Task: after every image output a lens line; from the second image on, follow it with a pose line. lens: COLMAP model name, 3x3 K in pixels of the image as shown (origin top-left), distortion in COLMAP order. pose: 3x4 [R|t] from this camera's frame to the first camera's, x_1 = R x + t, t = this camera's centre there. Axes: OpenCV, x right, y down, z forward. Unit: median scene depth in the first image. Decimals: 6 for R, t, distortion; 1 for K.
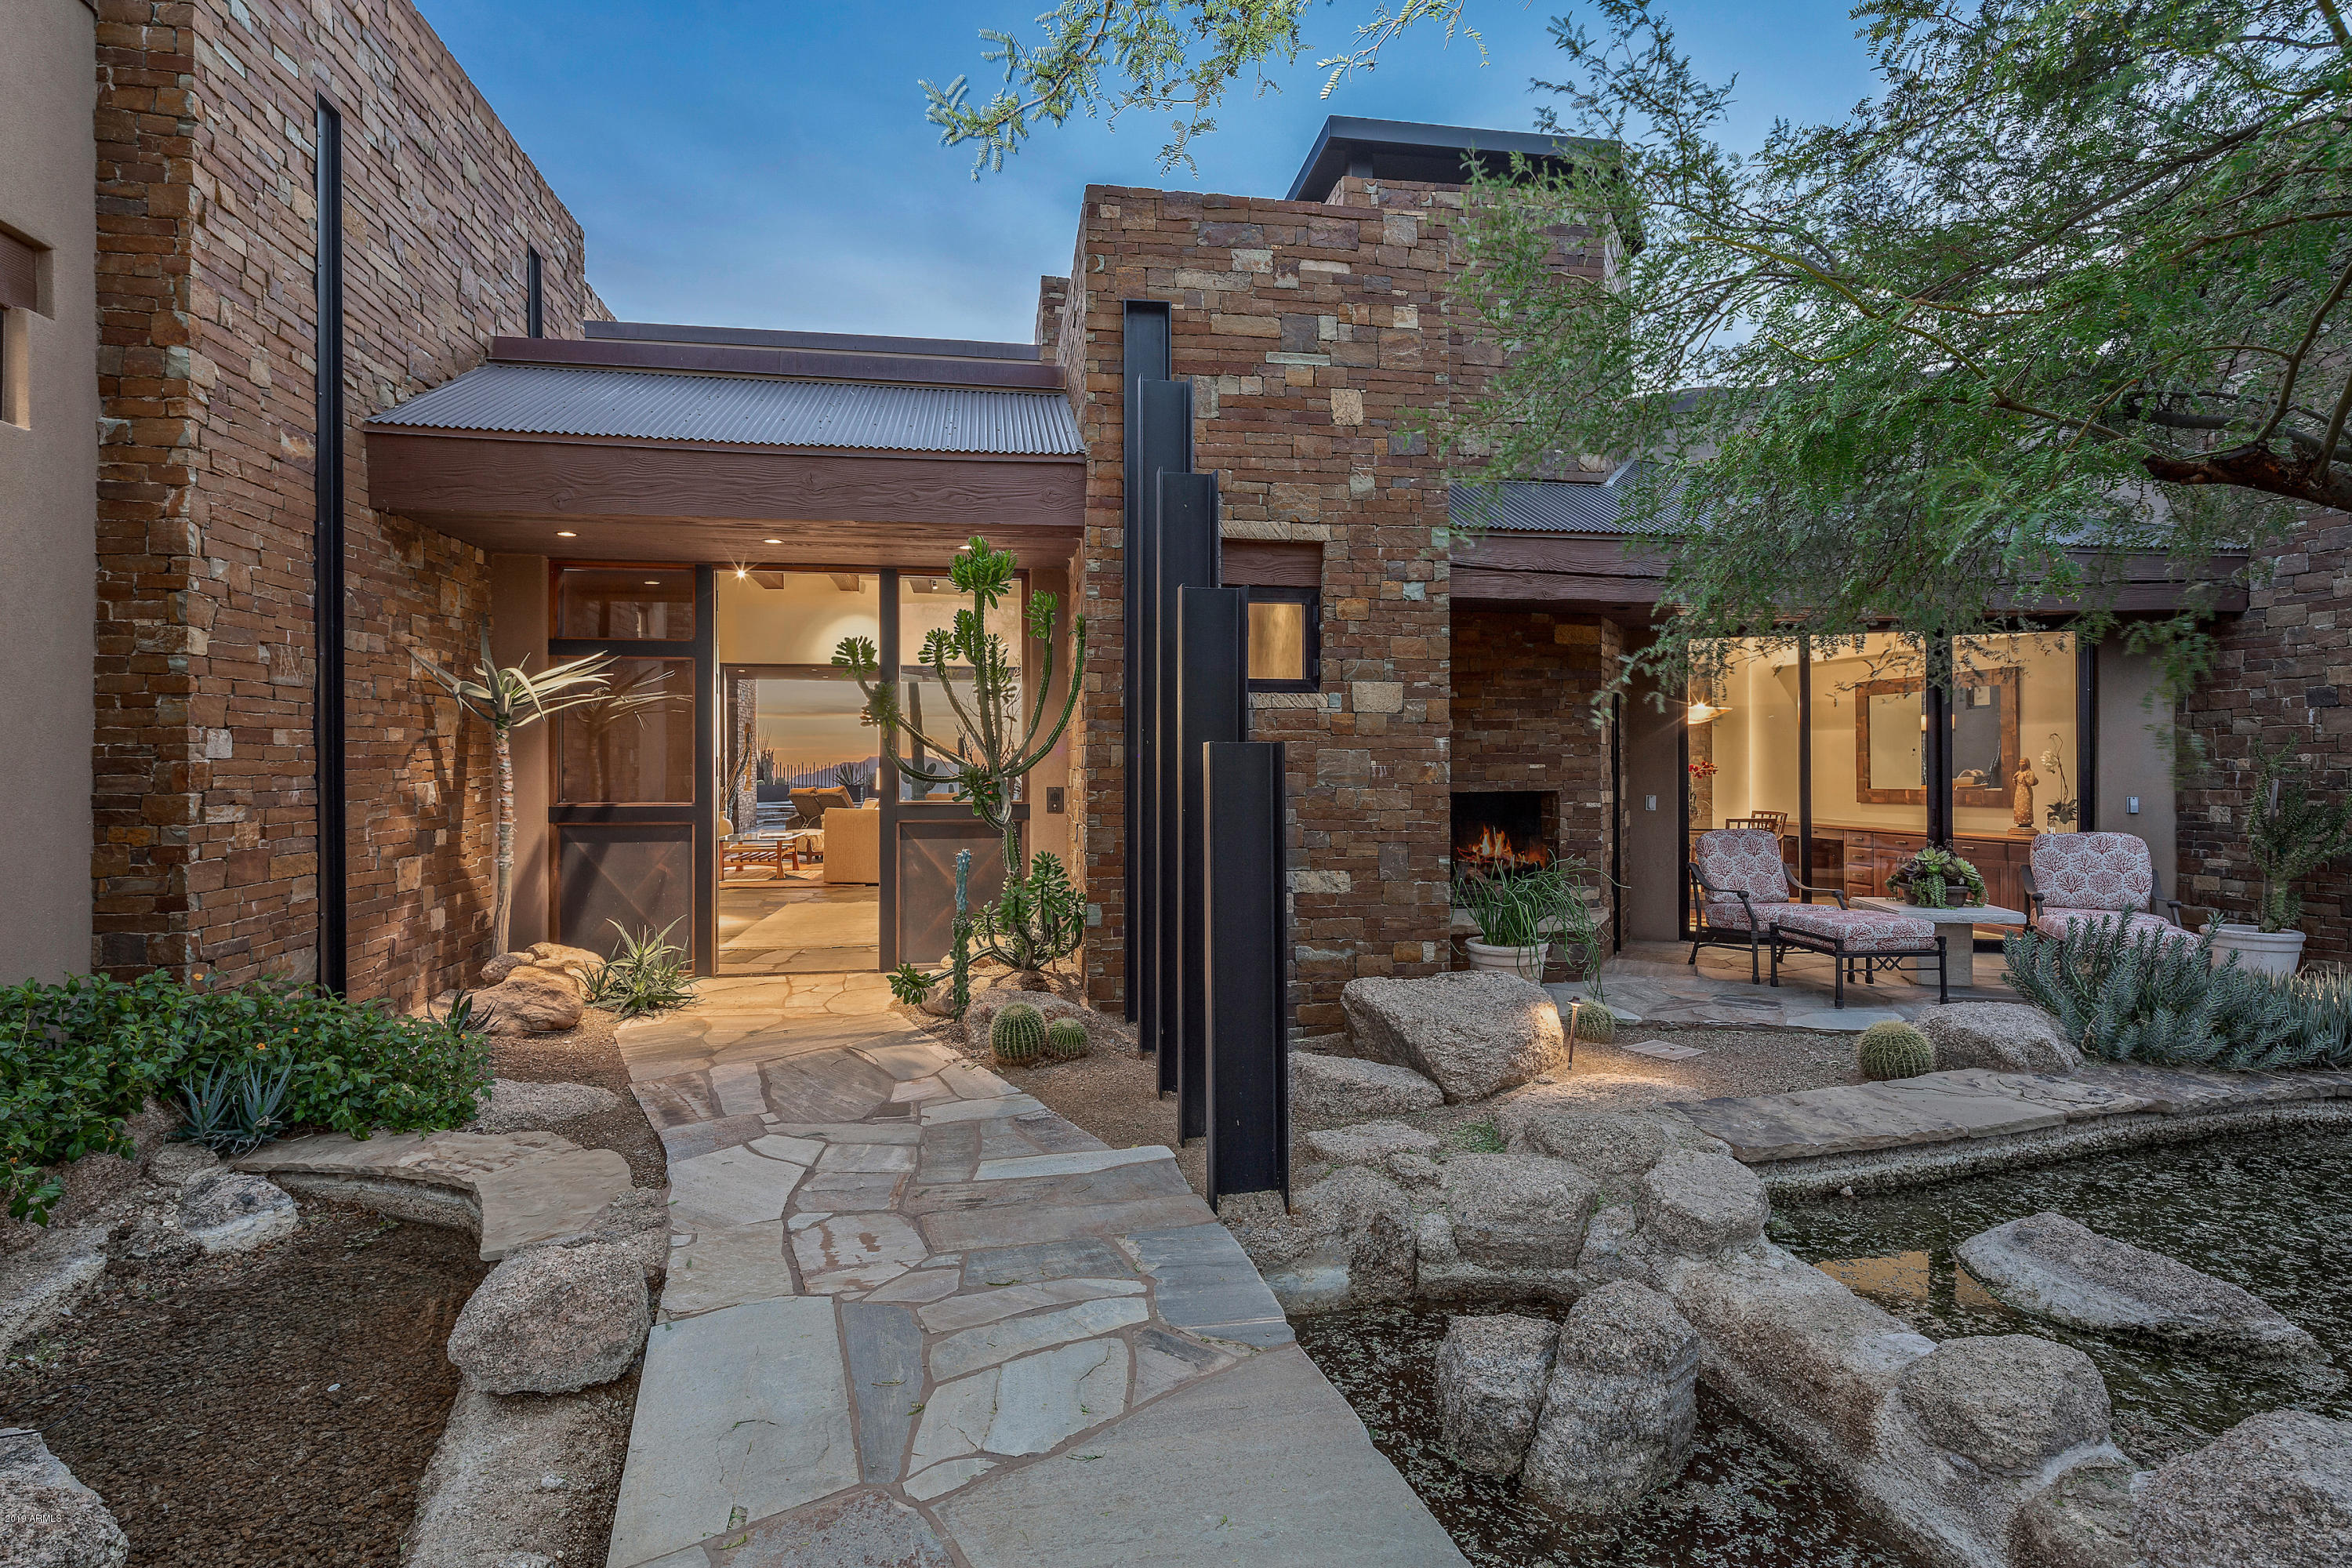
lens RADIAL K [[1168.6, 0, 1176.0], [0, 1168.6, 784.0], [0, 0, 1]] dist [-0.003058, -0.000578]
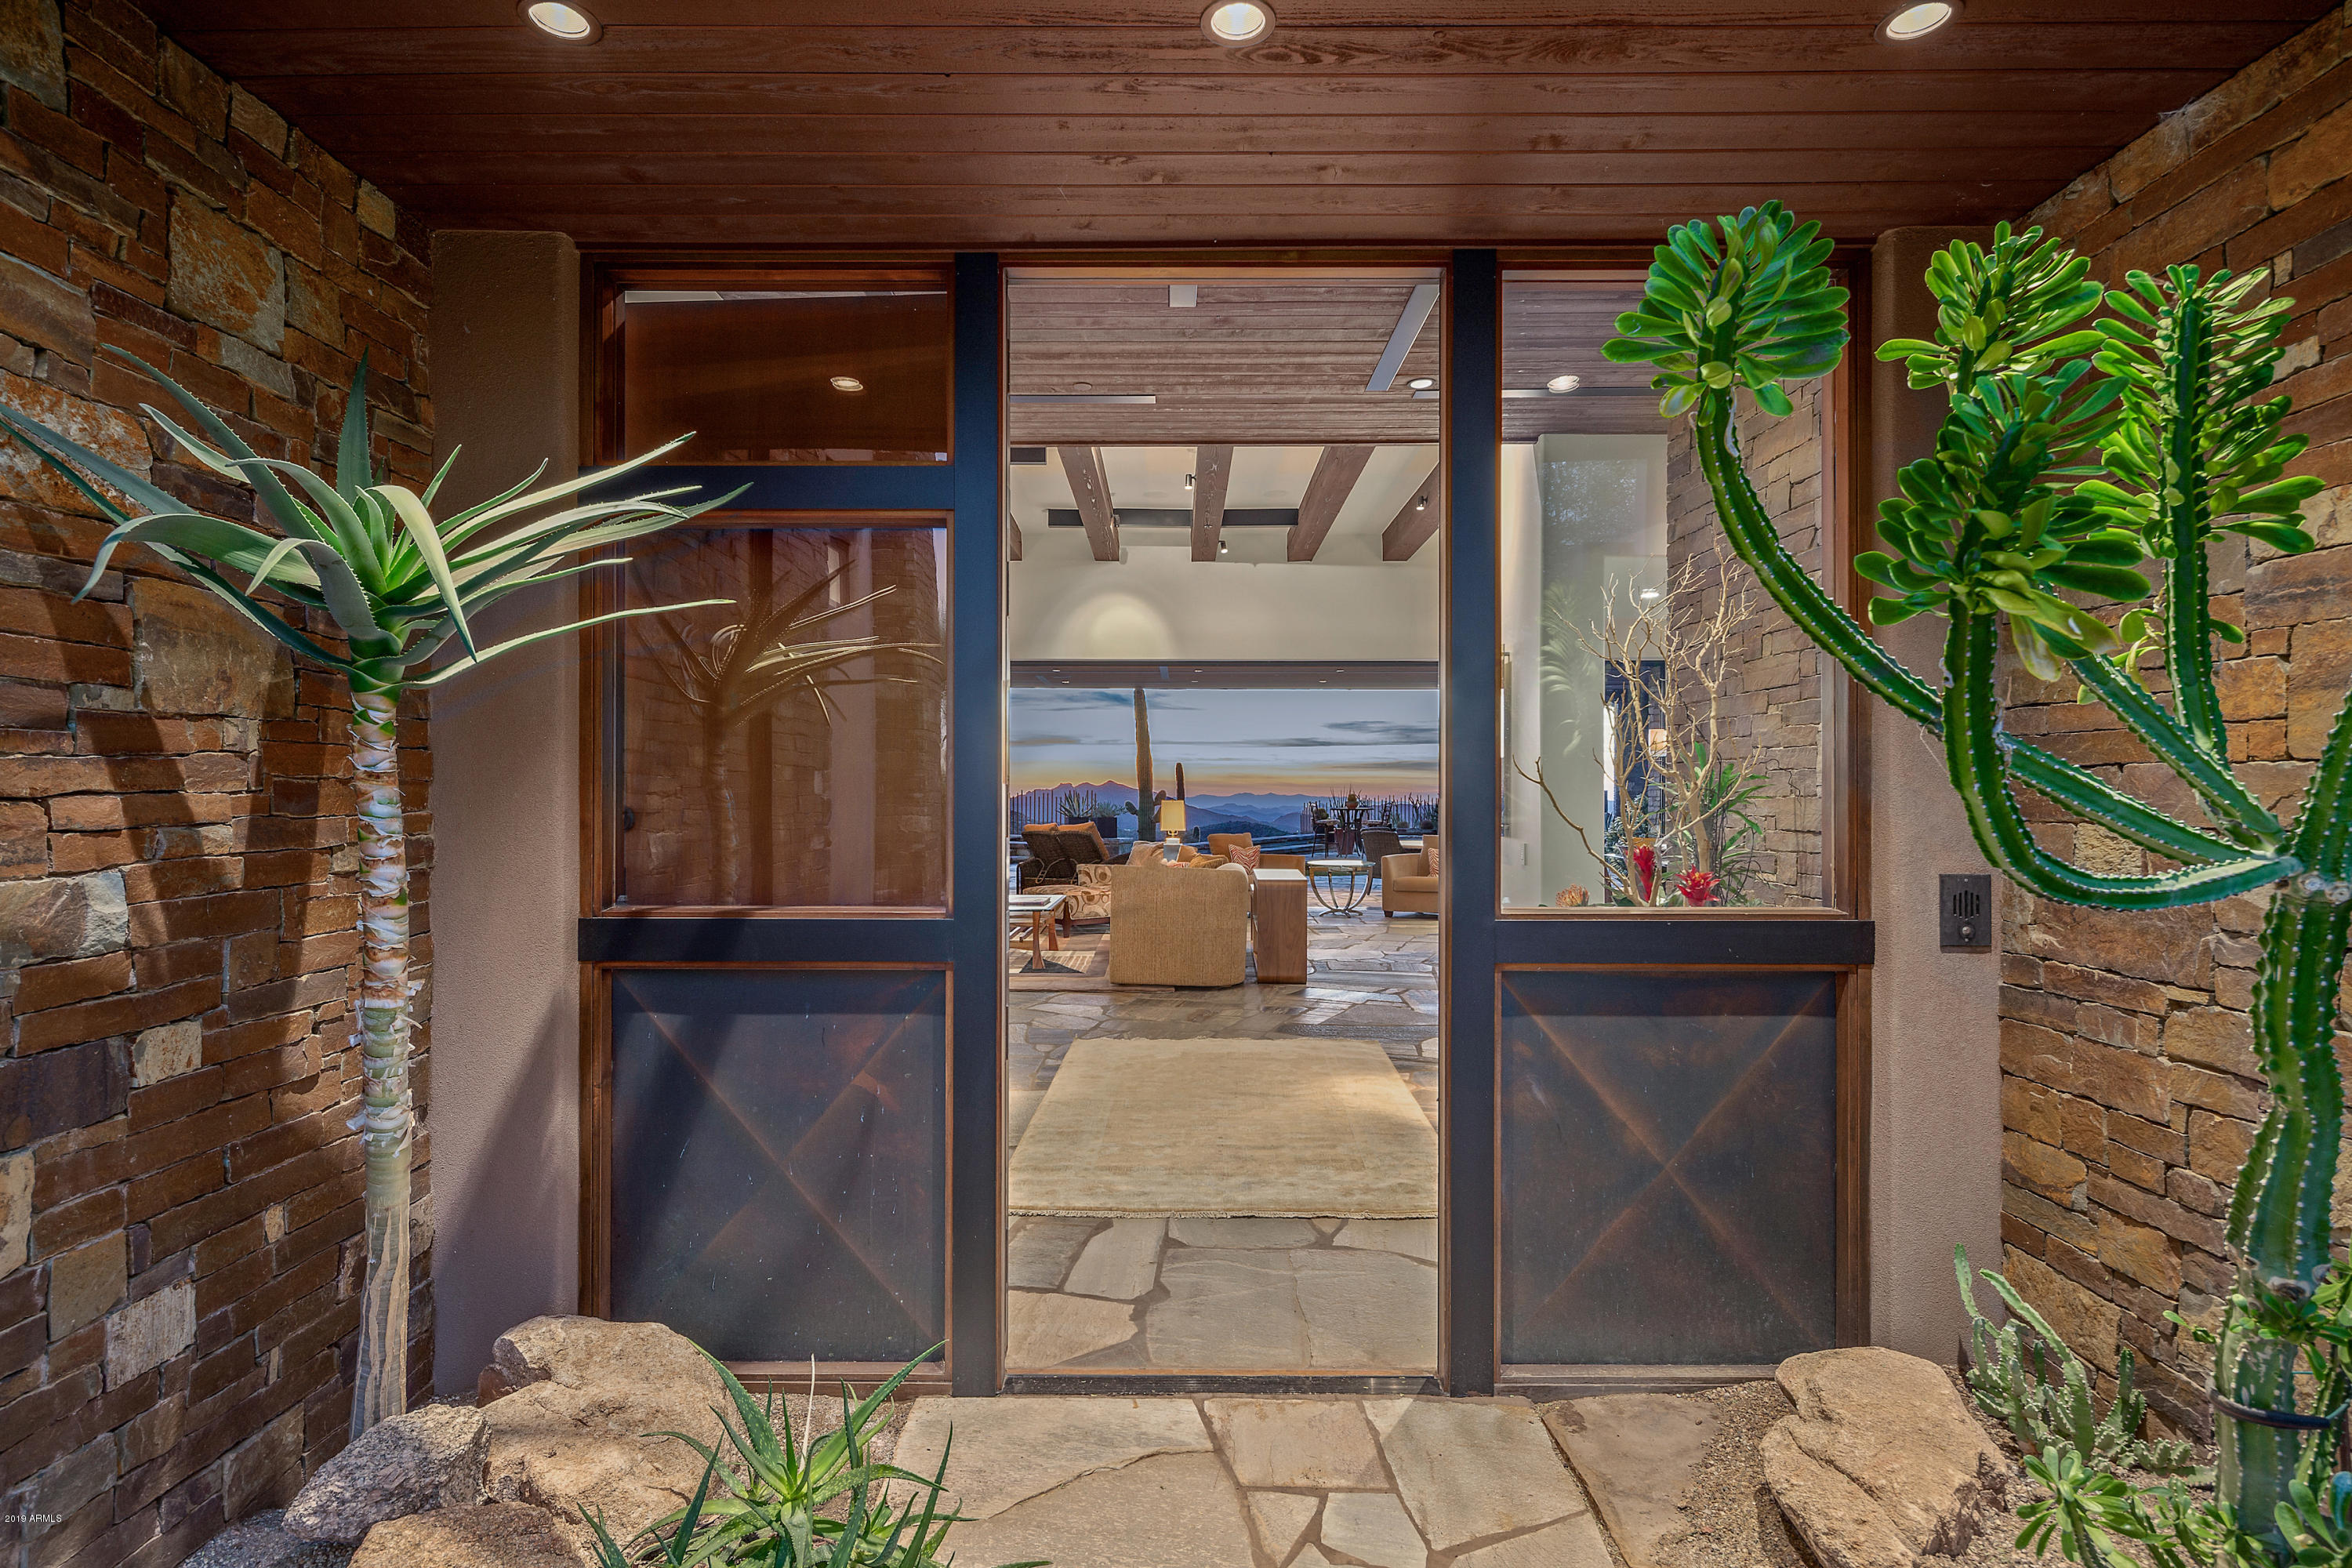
lens RADIAL K [[1143.8, 0, 1160.3], [0, 1143.8, 826.4], [0, 0, 1]] dist [-0.001533, -0.000463]
pose [[0.986351, 0.006861, -0.164516, -0.315510], [-0.004451, 0.999877, 0.015015, -0.017053], [0.164599, -0.014078, 0.986260, 0.717573]]
